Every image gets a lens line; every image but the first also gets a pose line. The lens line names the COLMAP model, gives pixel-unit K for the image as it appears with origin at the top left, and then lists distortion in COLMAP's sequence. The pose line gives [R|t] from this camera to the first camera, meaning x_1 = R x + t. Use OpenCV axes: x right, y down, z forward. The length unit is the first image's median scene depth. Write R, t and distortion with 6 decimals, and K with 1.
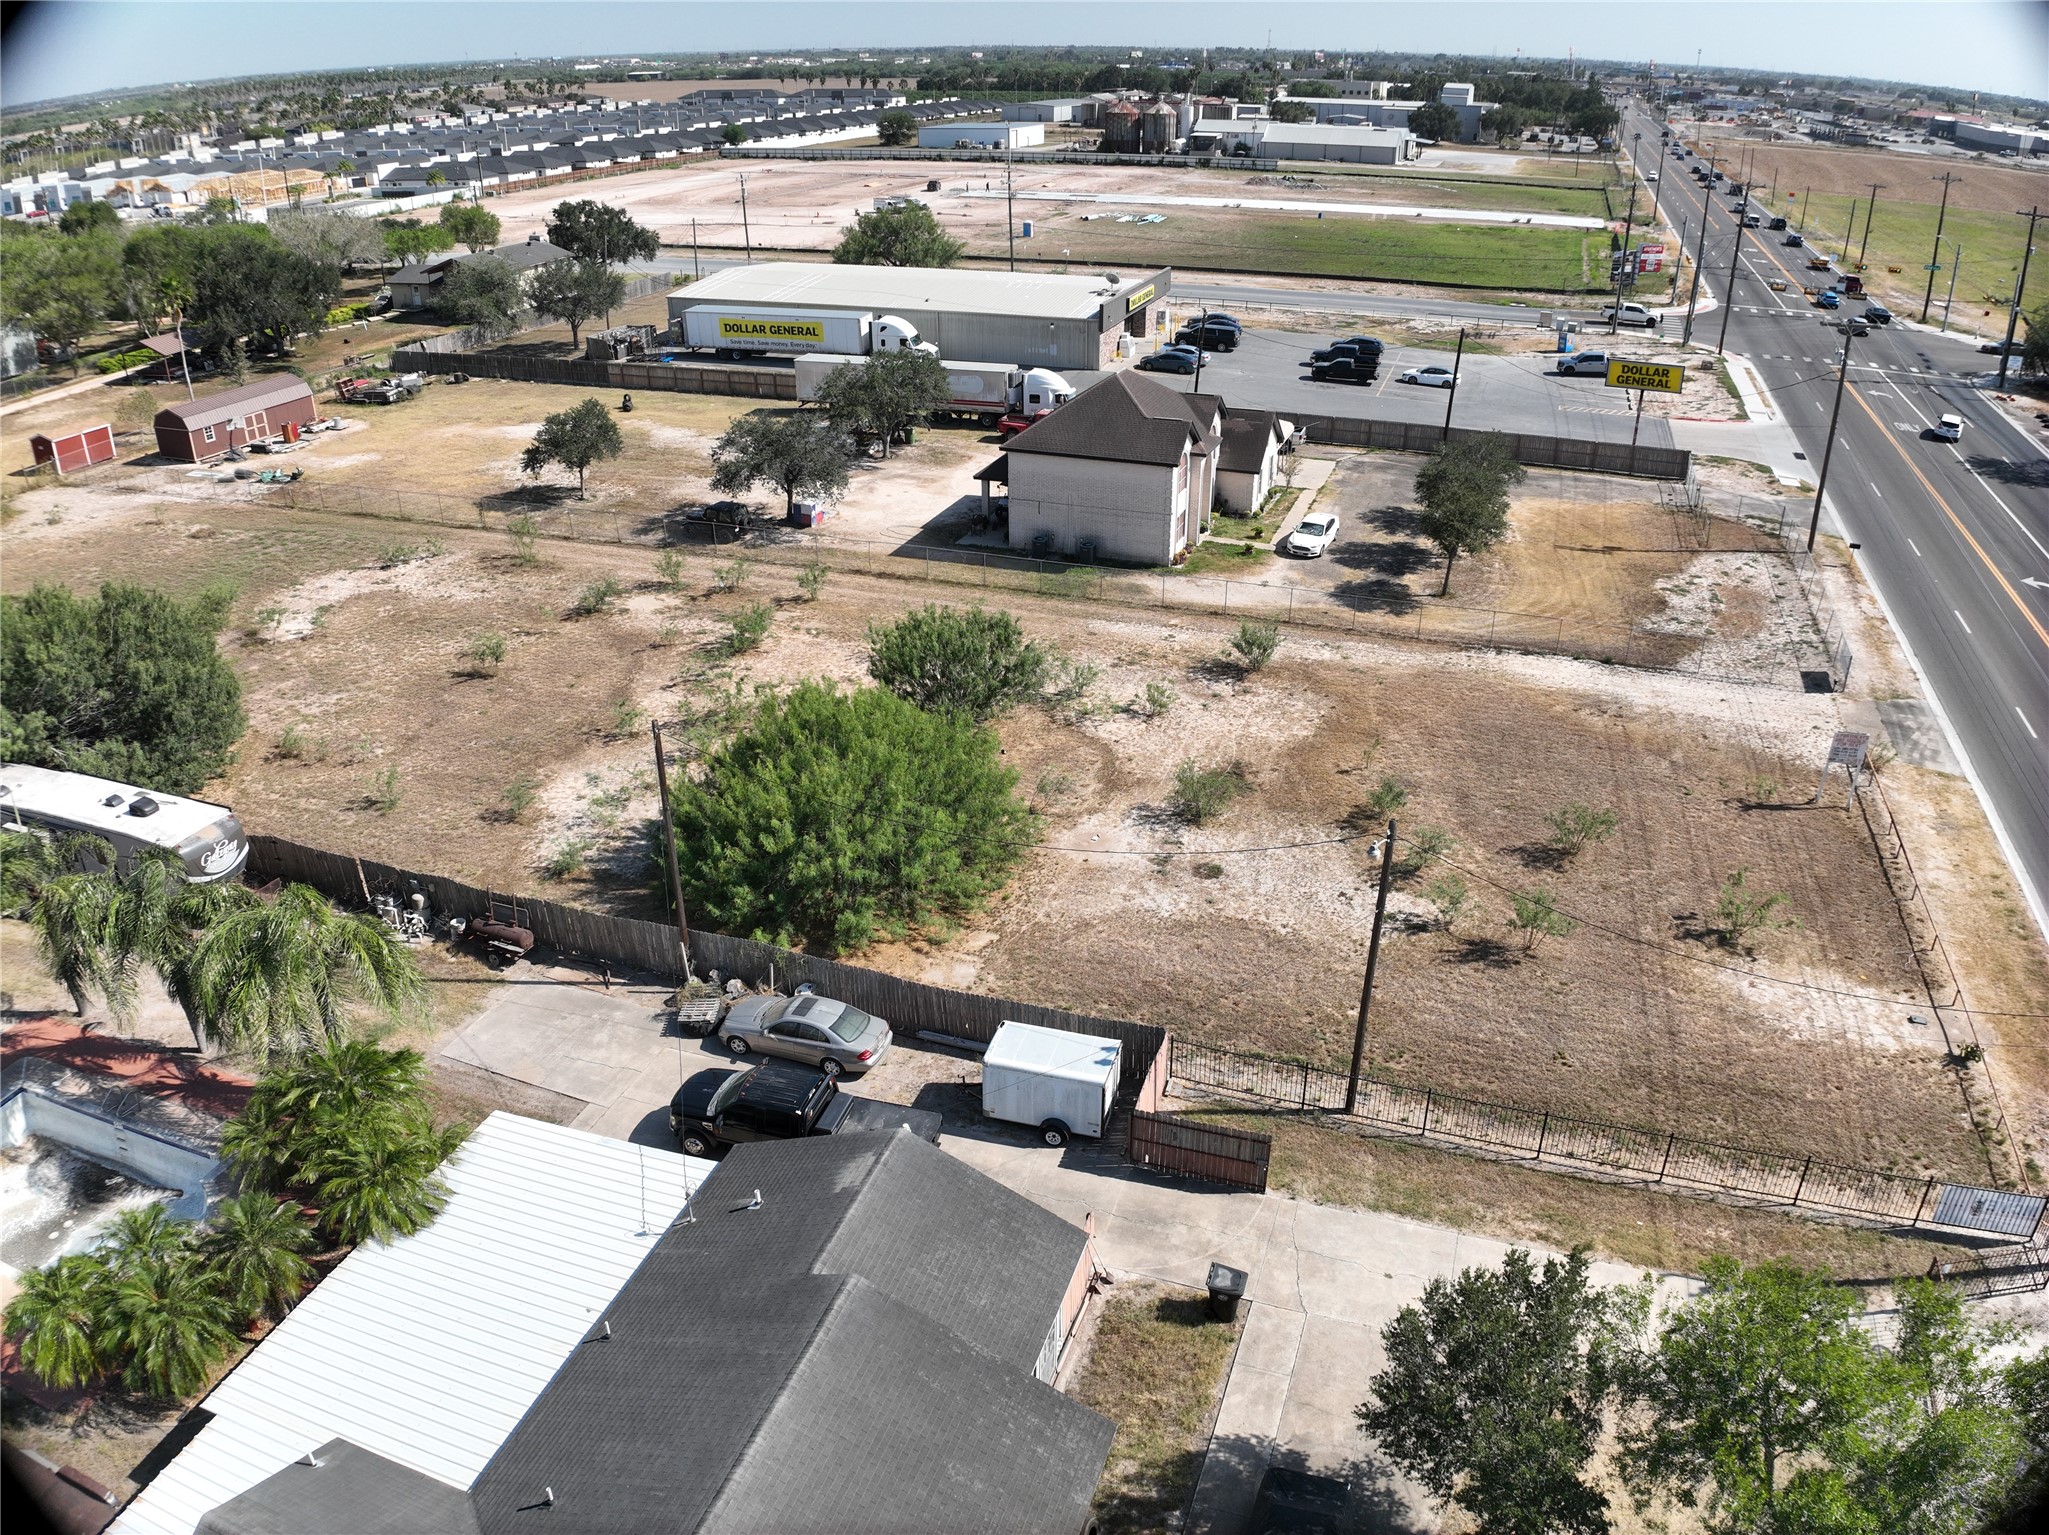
lens RADIAL K [[1444.4, 0, 1042.3], [0, 1444.4, 750.2], [0, 0, 1]] dist [-0.104506, -0.013891]
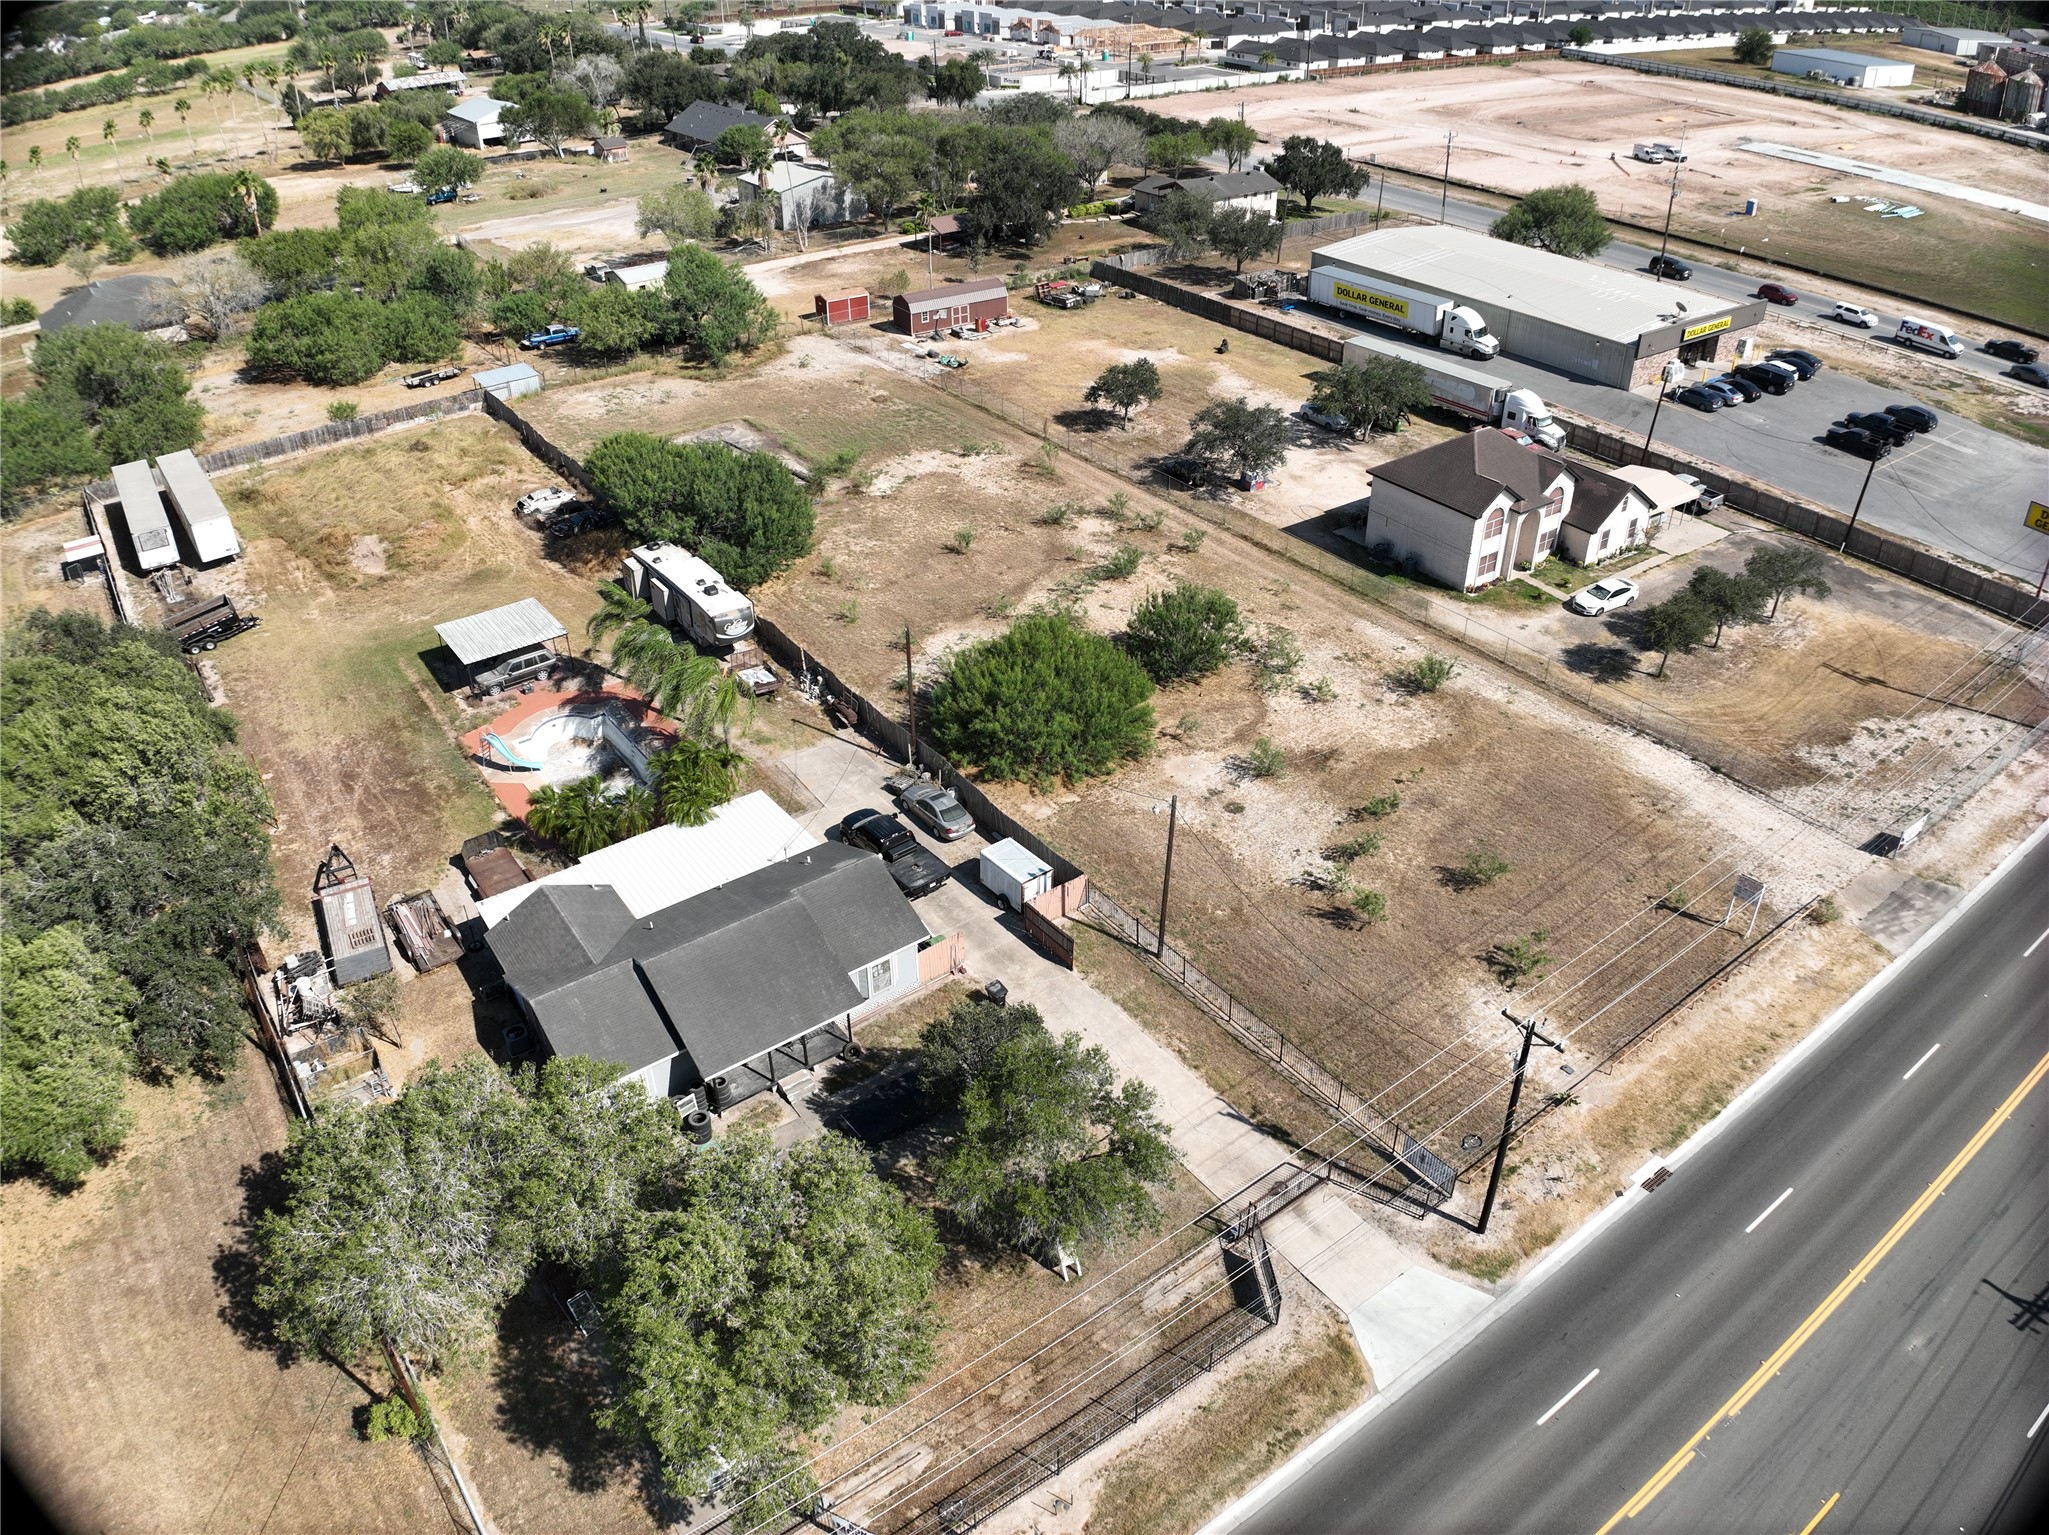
lens RADIAL K [[1444.4, 0, 1042.9], [0, 1444.4, 753.2], [0, 0, 1]] dist [-0.104506, -0.013891]
pose [[0.822886, 0.308079, -0.477437, 0.439109], [-0.252077, 0.950975, 0.179174, -0.129178], [0.509231, -0.027089, 0.860203, -0.278123]]
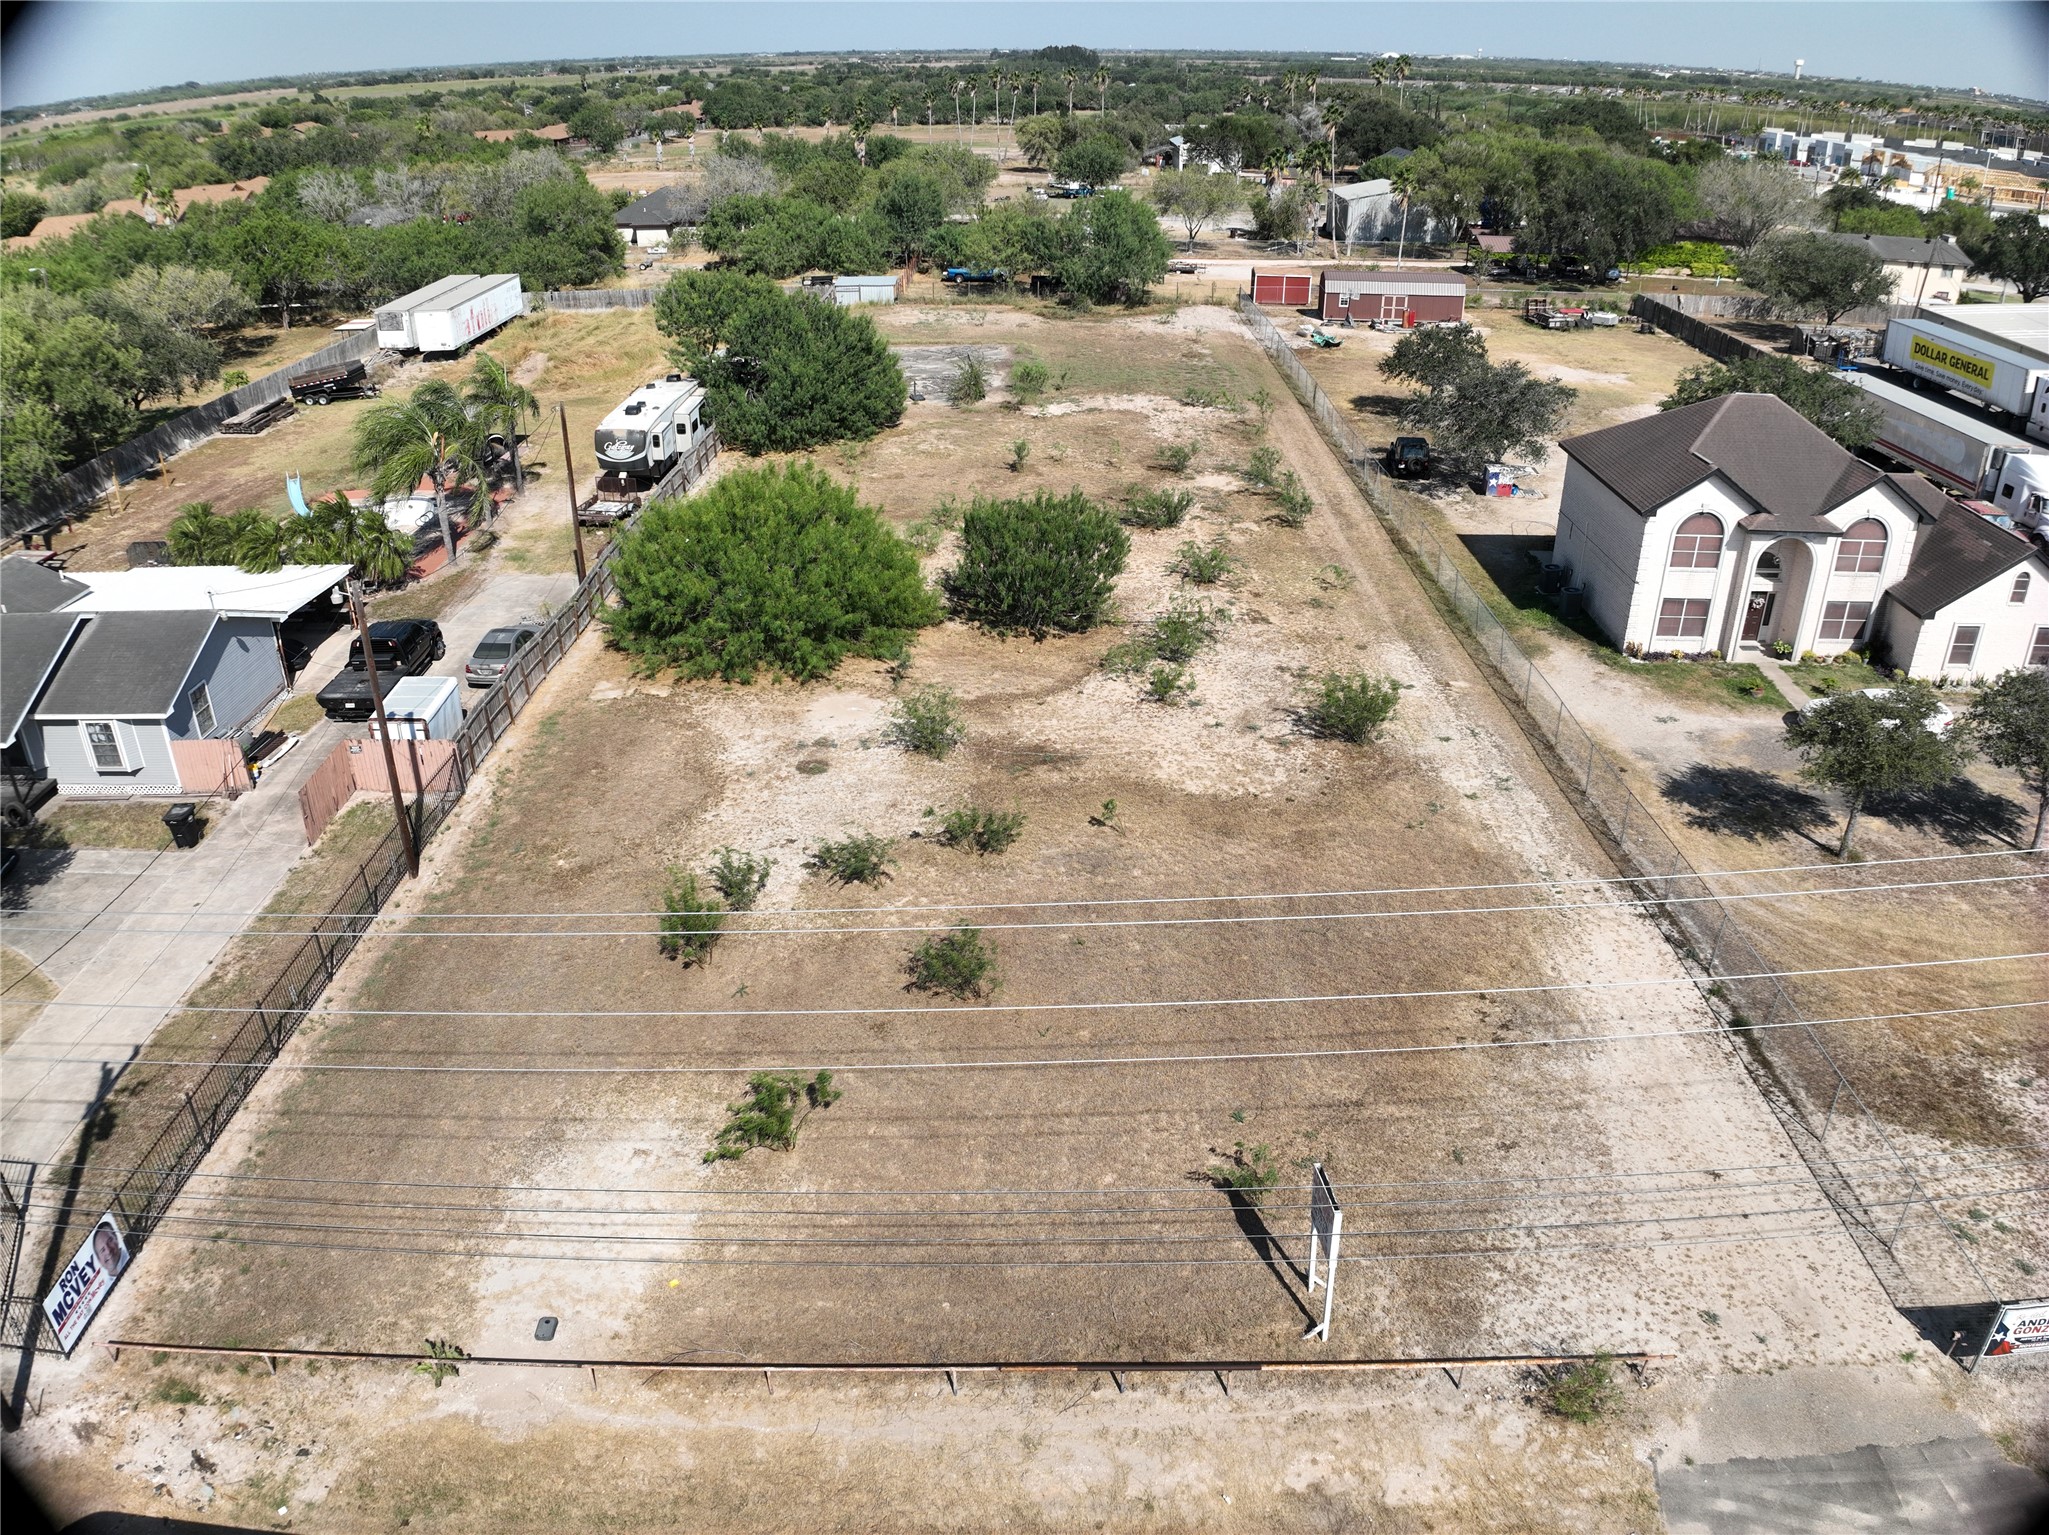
lens RADIAL K [[1444.4, 0, 1039.2], [0, 1444.4, 749.9], [0, 0, 1]] dist [-0.104506, -0.013891]
pose [[0.319054, 0.423667, -0.847768, 0.627843], [-0.425089, 0.863464, 0.271530, -0.159383], [0.847056, 0.273744, 0.455588, 0.464554]]
